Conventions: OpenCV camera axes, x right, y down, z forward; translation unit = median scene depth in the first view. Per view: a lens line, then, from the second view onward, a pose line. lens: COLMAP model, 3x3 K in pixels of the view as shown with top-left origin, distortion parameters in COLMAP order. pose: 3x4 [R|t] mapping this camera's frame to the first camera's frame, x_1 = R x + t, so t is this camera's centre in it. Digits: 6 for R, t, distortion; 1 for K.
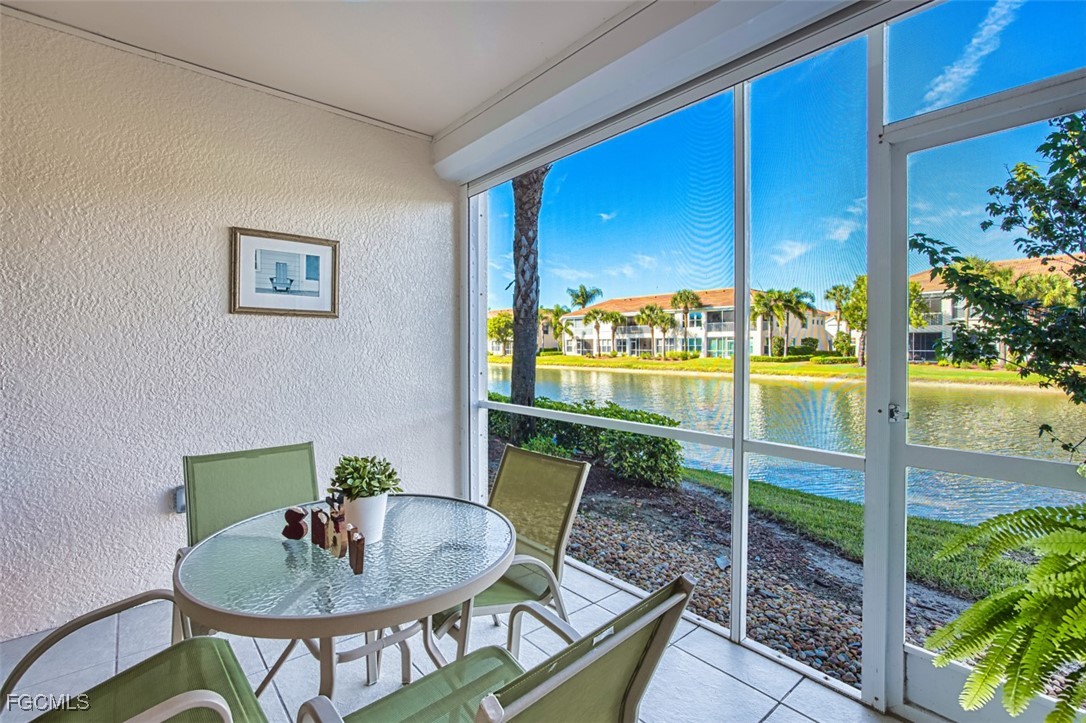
lens RADIAL K [[488.1, 0, 543.0], [0, 488.1, 361.5], [0, 0, 1]] dist [-0.024941, 0.007574]
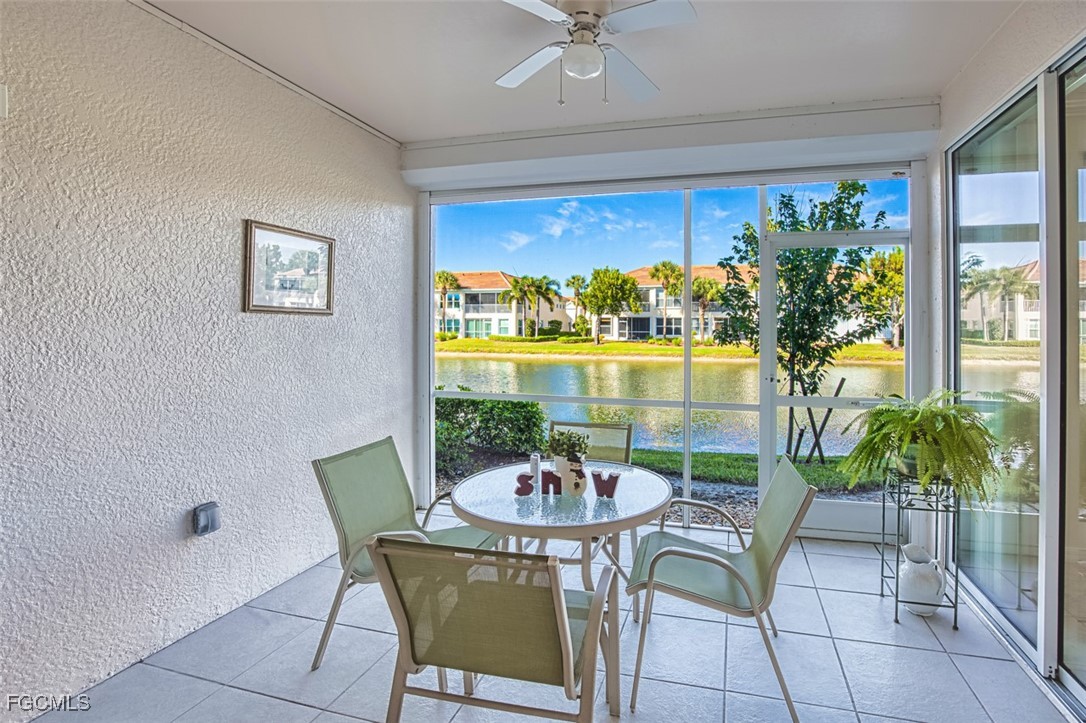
lens RADIAL K [[539.8, 0, 545.7], [0, 539.8, 332.9], [0, 0, 1]] dist [-0.025580, 0.000328]
pose [[0.833294, -0.006500, 0.552792, -0.652824], [0.012689, 0.999892, -0.007369, -0.039777], [-0.552685, 0.013155, 0.833286, -0.155633]]
